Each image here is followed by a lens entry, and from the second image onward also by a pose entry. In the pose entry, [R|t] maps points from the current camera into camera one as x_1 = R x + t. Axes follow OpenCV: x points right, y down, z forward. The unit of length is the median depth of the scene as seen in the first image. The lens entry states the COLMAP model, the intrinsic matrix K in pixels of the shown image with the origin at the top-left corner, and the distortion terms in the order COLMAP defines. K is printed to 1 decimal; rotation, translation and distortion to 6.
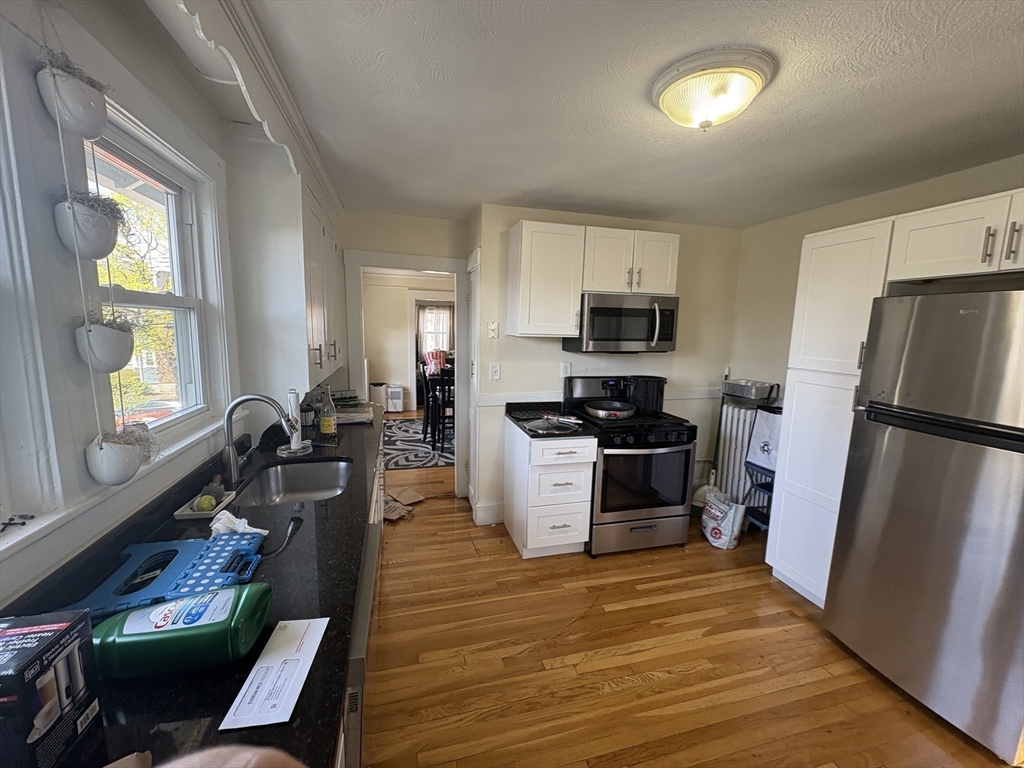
lens RADIAL K [[405.9, 0, 510.1], [0, 405.9, 384.2], [0, 0, 1]] dist [-0.000689, 0.000288]
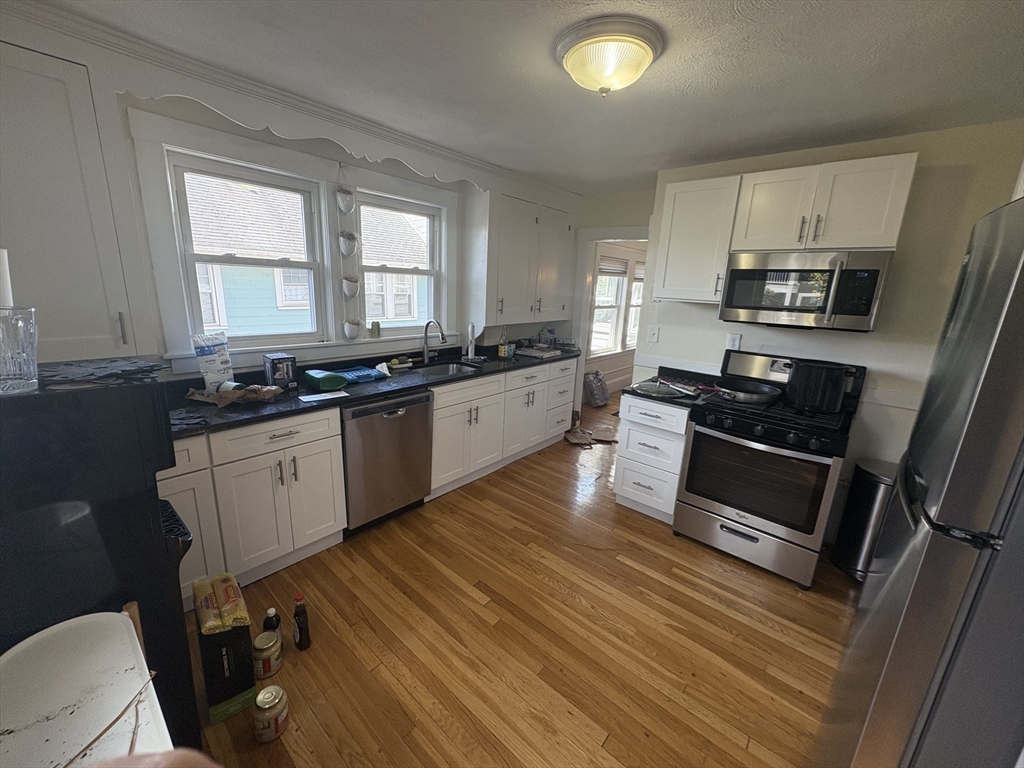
lens RADIAL K [[405.9, 0, 510.1], [0, 405.9, 384.2], [0, 0, 1]] dist [-0.000689, 0.000288]
pose [[0.558298, 0.201663, -0.804758, 0.673035], [-0.146869, 0.978712, 0.143363, -0.001615], [0.816537, 0.038155, 0.576031, 0.108238]]
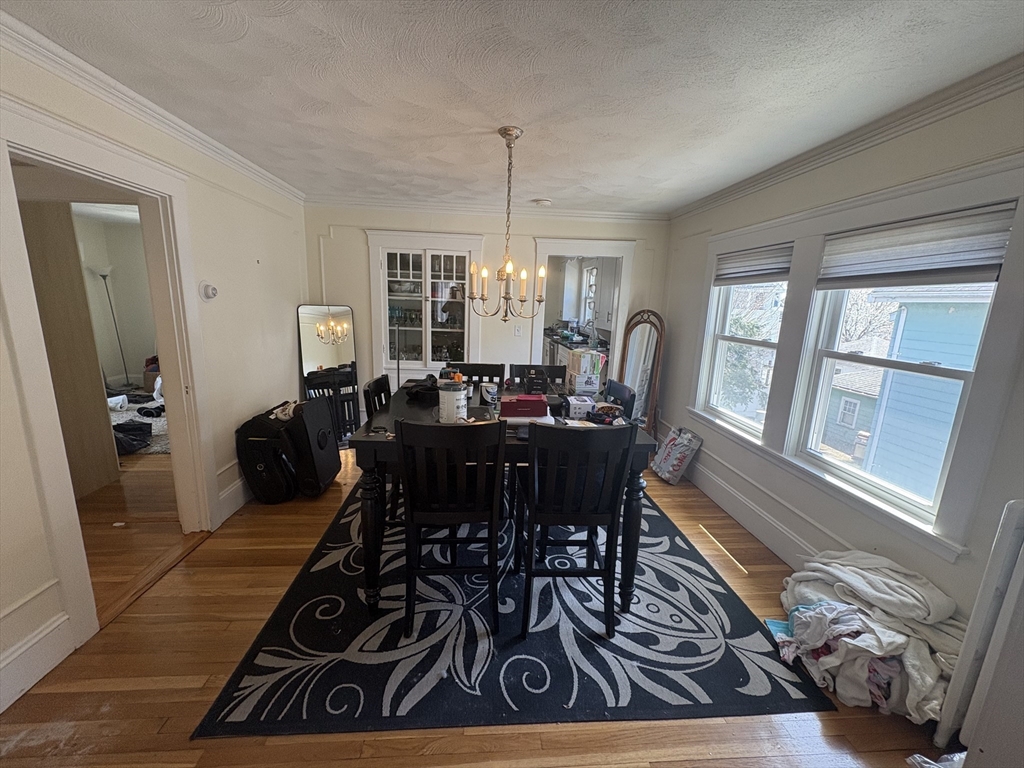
lens RADIAL K [[405.9, 0, 510.1], [0, 405.9, 384.2], [0, 0, 1]] dist [-0.000689, 0.000288]
pose [[-0.980079, -0.094654, 0.174604, -0.332467], [-0.029835, 0.939321, 0.341740, -0.391481], [-0.196356, 0.329723, -0.923432, 2.745891]]
